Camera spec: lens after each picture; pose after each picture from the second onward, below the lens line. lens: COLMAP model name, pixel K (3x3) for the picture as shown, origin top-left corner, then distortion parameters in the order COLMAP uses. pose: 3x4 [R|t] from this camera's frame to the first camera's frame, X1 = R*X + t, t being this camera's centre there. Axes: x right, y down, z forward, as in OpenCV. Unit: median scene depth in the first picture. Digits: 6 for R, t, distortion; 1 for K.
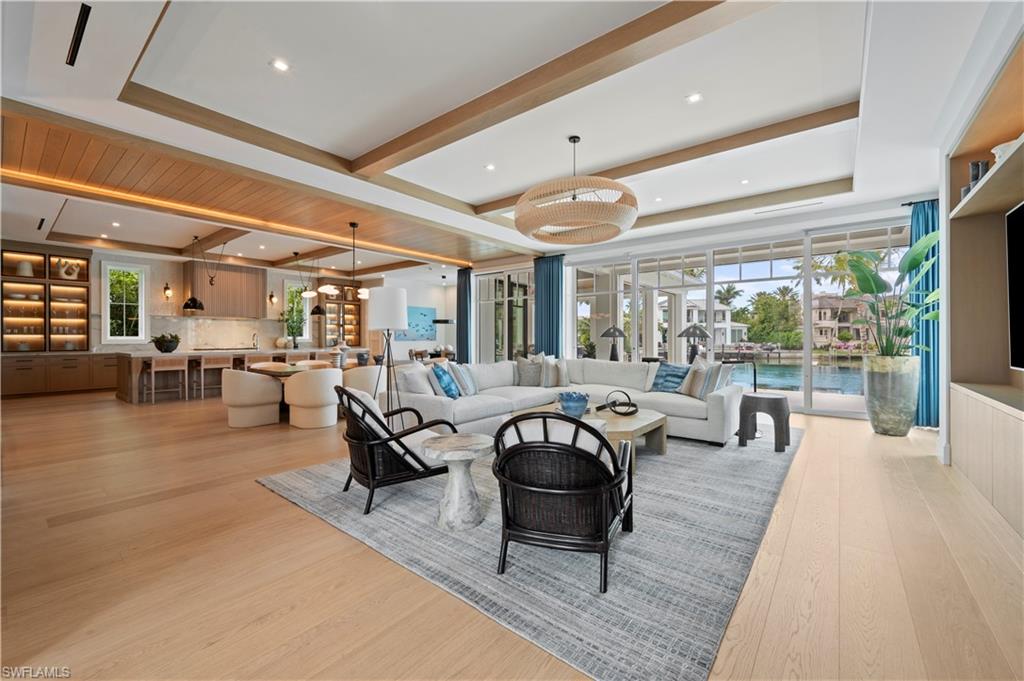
lens RADIAL K [[410.7, 0, 512.8], [0, 410.7, 337.8], [0, 0, 1]] dist [-0.002325, -0.000108]
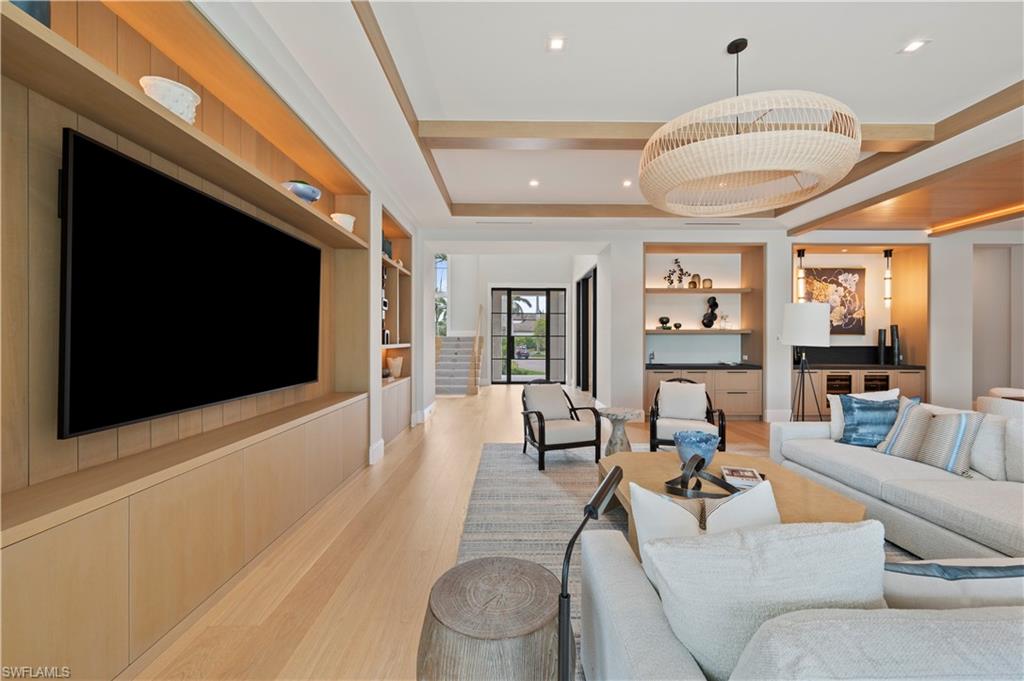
lens RADIAL K [[410.7, 0, 512.0], [0, 410.7, 341.8], [0, 0, 1]] dist [-0.002325, -0.000108]
pose [[-0.770741, 0.004596, -0.637132, 1.273221], [-0.000049, 0.999974, 0.007273, -0.059461], [0.637149, 0.005637, -0.770720, 1.967314]]
